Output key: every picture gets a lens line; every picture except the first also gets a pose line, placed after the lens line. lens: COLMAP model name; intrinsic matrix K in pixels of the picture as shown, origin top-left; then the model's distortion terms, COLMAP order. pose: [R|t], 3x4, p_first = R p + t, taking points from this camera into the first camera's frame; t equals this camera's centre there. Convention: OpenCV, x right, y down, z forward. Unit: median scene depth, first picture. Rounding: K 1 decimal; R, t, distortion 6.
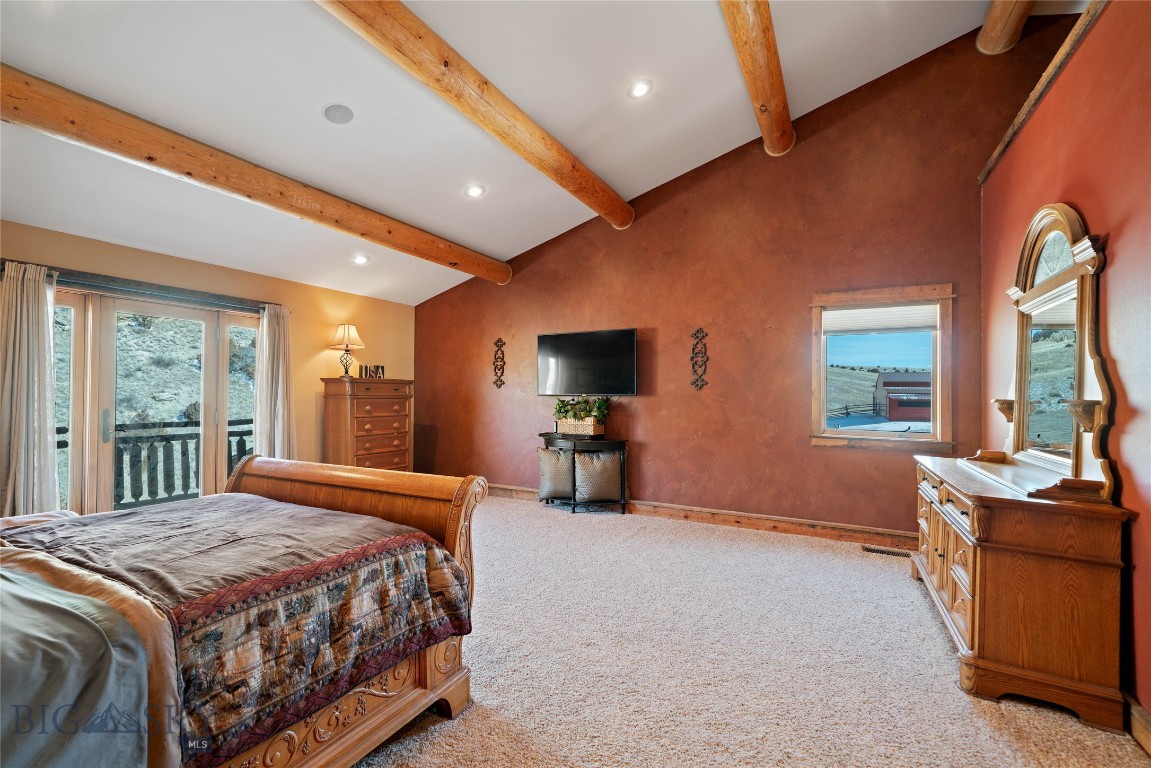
lens RADIAL K [[507.2, 0, 576.4], [0, 507.2, 390.3], [0, 0, 1]] dist [0.002022, 0.002155]
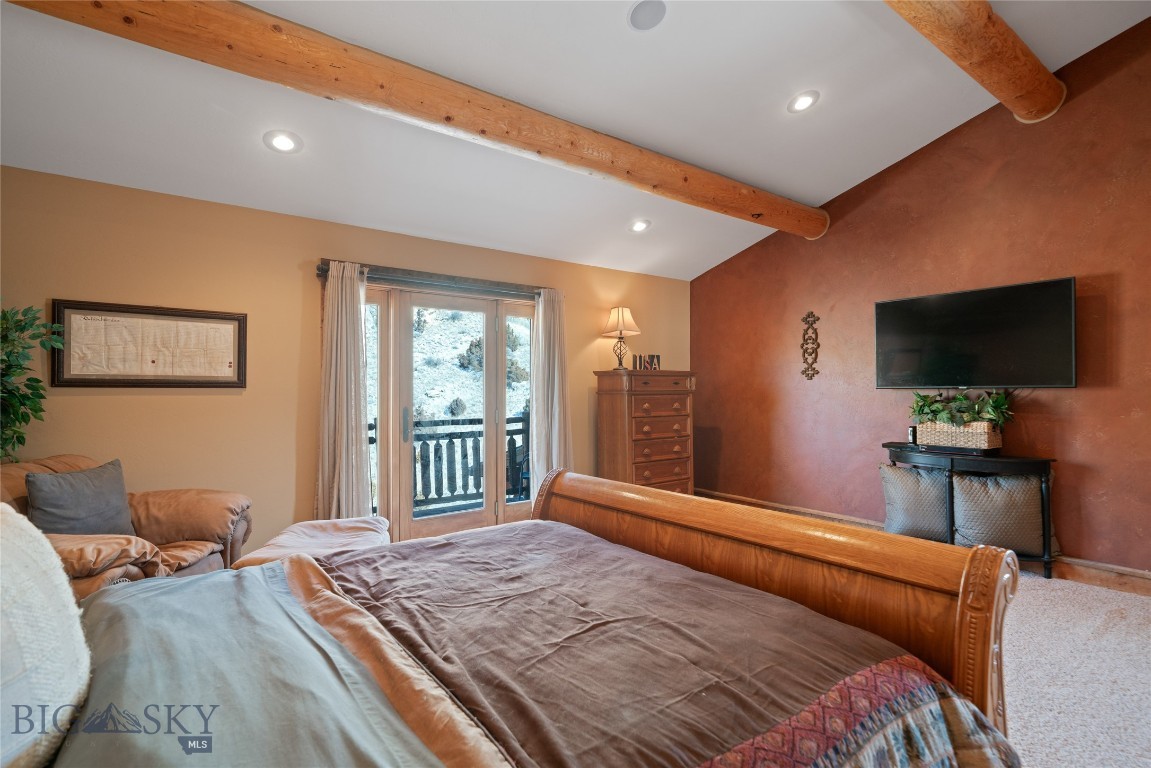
lens RADIAL K [[566.3, 0, 573.3], [0, 566.3, 383.0], [0, 0, 1]] dist [0.004701, 0.001574]
pose [[0.905630, -0.014641, -0.423815, -0.139338], [0.013973, 0.999891, -0.004684, 0.000009], [0.423838, -0.001680, 0.905737, 0.124590]]
